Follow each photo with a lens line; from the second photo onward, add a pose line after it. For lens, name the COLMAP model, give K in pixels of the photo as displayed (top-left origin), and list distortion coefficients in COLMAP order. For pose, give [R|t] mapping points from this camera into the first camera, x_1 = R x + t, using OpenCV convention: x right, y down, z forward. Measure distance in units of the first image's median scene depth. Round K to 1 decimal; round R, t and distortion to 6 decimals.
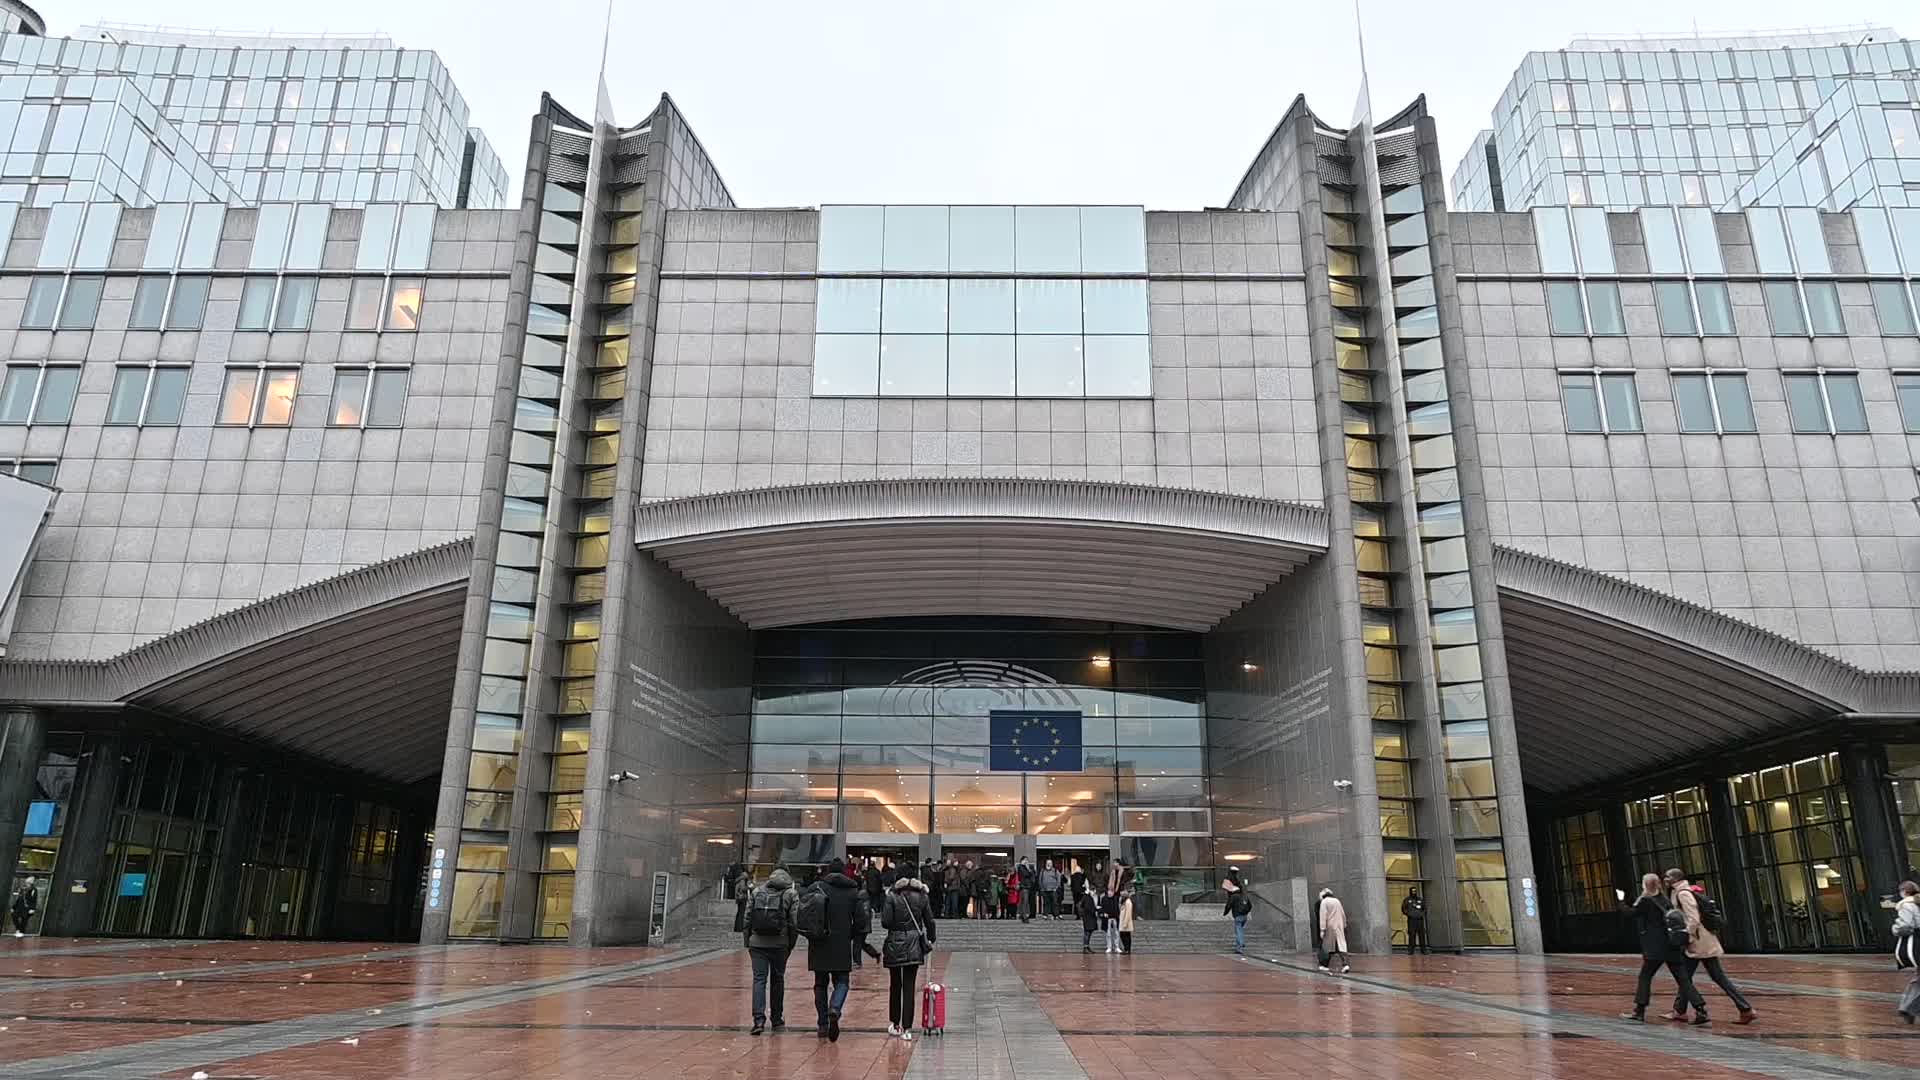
lens RADIAL K [[1276.9, 0, 960.0], [0, 1276.9, 540.0], [0, 0, 1]] dist [-0.009461, -0.001391]
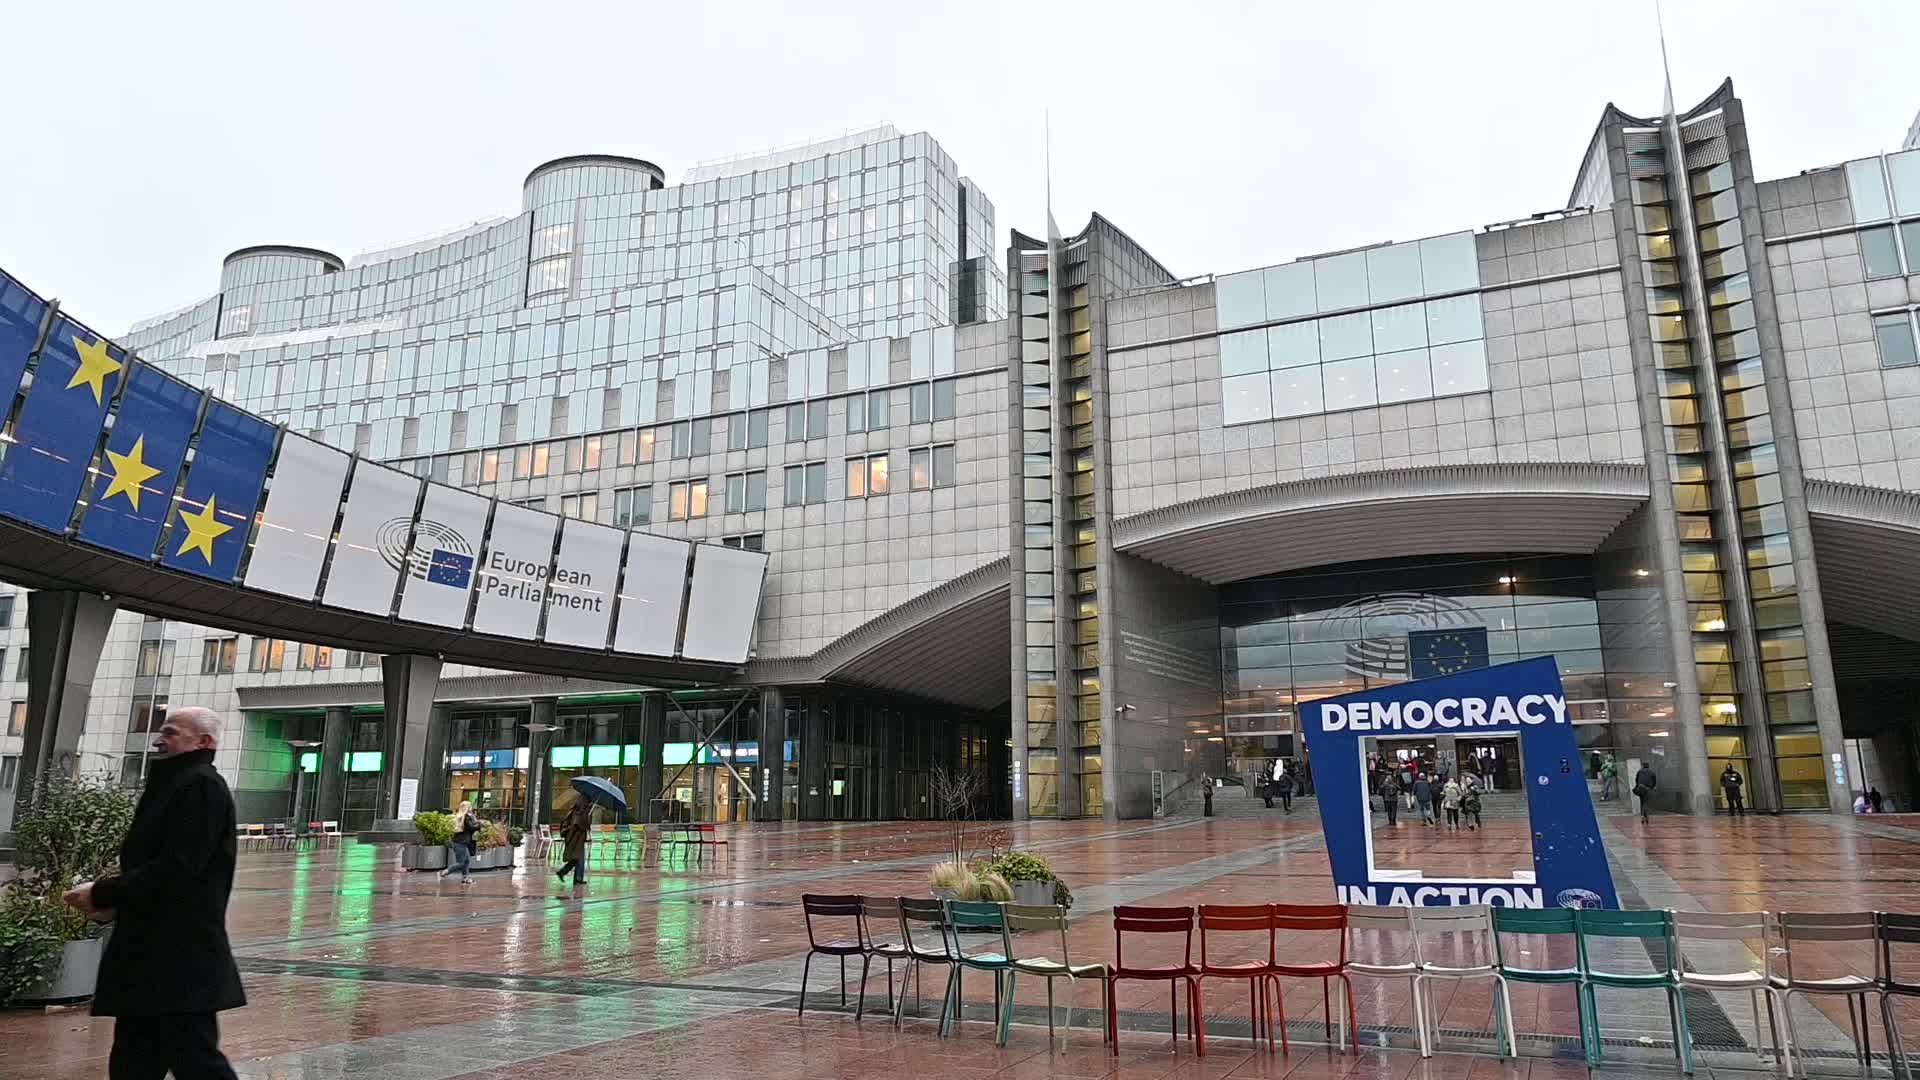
lens RADIAL K [[1276.8, 0, 963.9], [0, 1276.8, 536.1], [0, 0, 1]] dist [0.007559, 0.003129]
pose [[0.912234, -0.105812, -0.395769, 0.159880], [0.140312, 0.988337, 0.059174, -0.116134], [0.384892, -0.109512, 0.916442, -0.379155]]
